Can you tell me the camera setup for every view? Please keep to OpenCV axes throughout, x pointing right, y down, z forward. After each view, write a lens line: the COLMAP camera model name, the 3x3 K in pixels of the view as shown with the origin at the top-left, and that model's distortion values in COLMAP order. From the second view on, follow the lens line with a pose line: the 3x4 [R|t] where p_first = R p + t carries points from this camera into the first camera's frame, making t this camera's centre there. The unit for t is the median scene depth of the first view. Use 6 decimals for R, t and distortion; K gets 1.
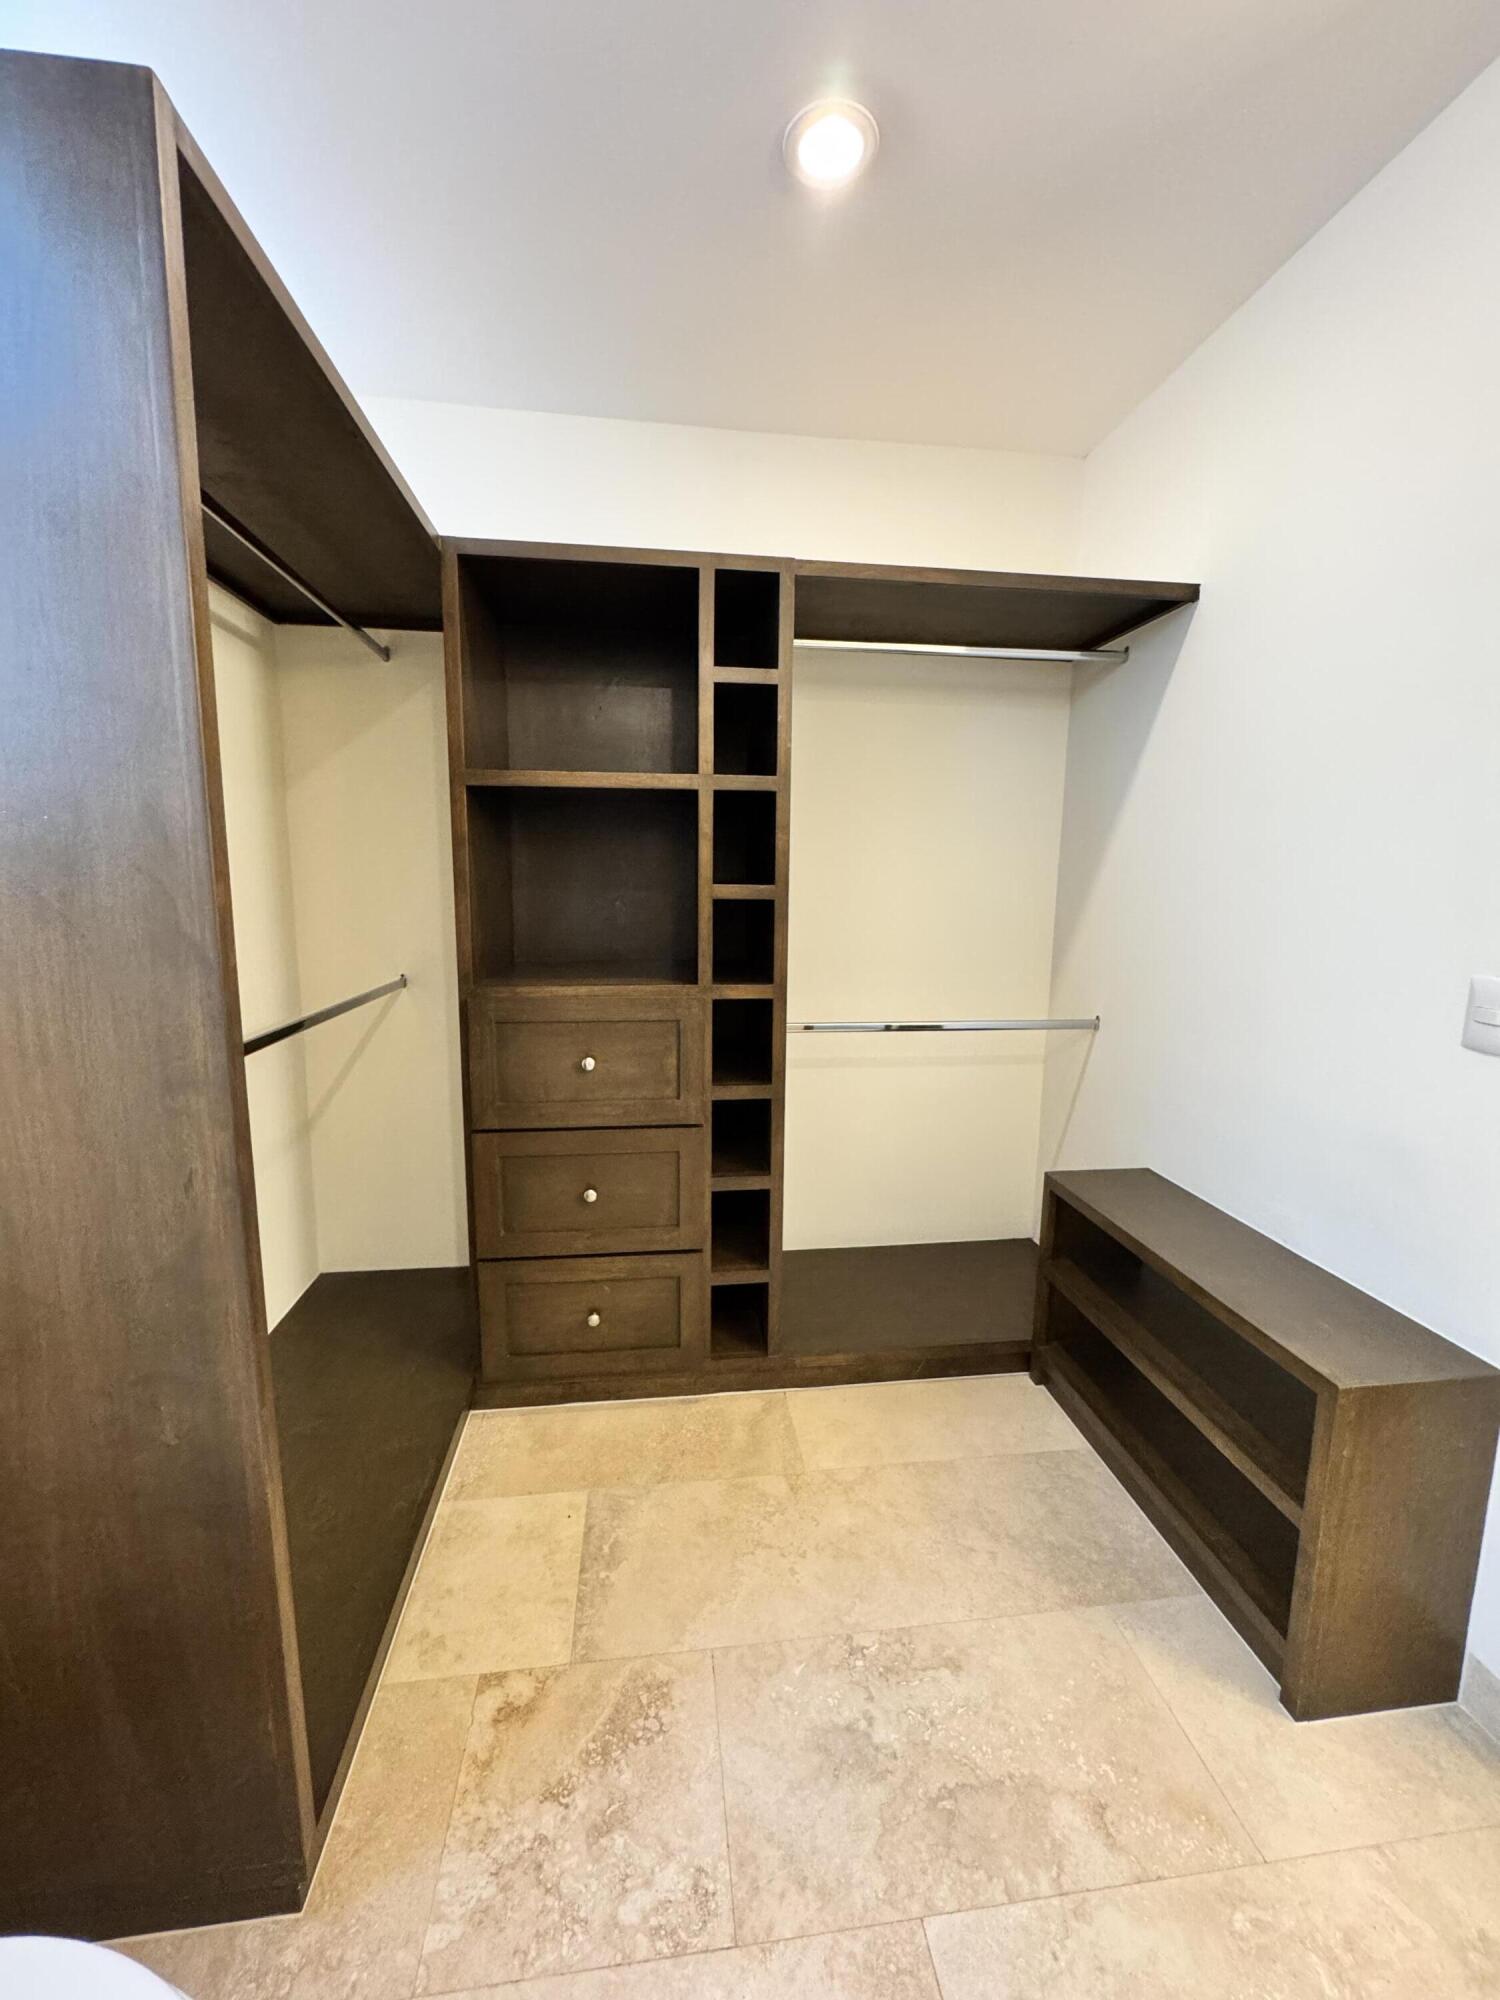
lens RADIAL K [[800.4, 0, 749.8], [0, 800.4, 996.2], [0, 0, 1]] dist [-0.004092, 0.000905]
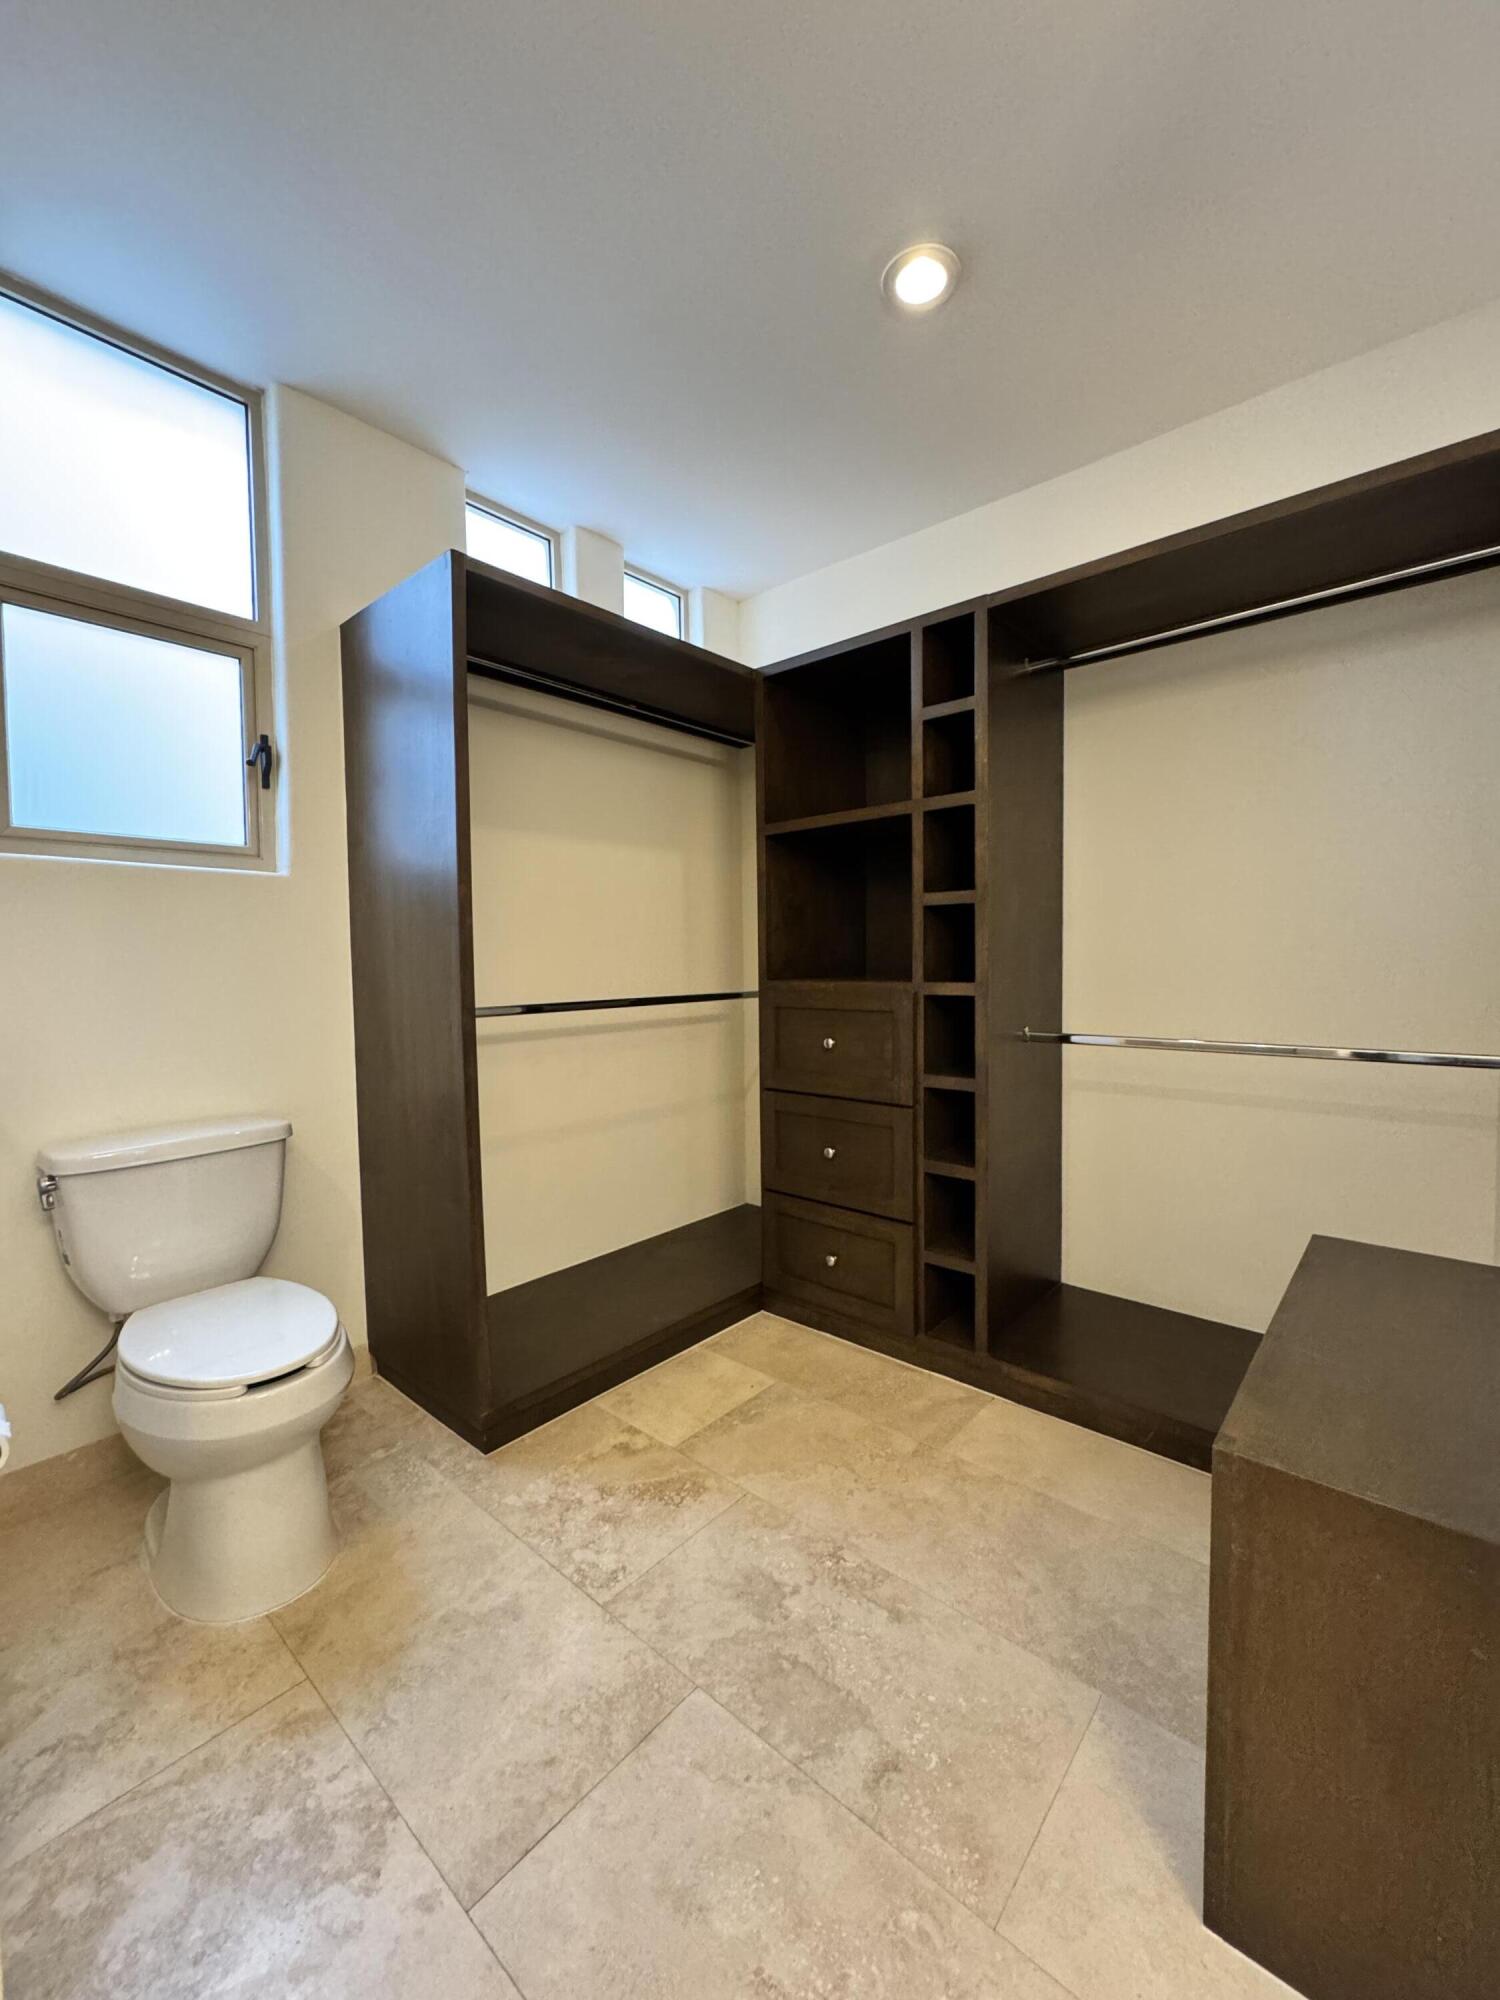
lens RADIAL K [[800.4, 0, 754.9], [0, 800.4, 997.5], [0, 0, 1]] dist [-0.004092, 0.000905]
pose [[0.668731, 0.019273, -0.743254, 0.896135], [-0.088536, 0.994615, -0.053868, 0.126452], [0.738214, 0.101828, 0.666837, 0.108489]]
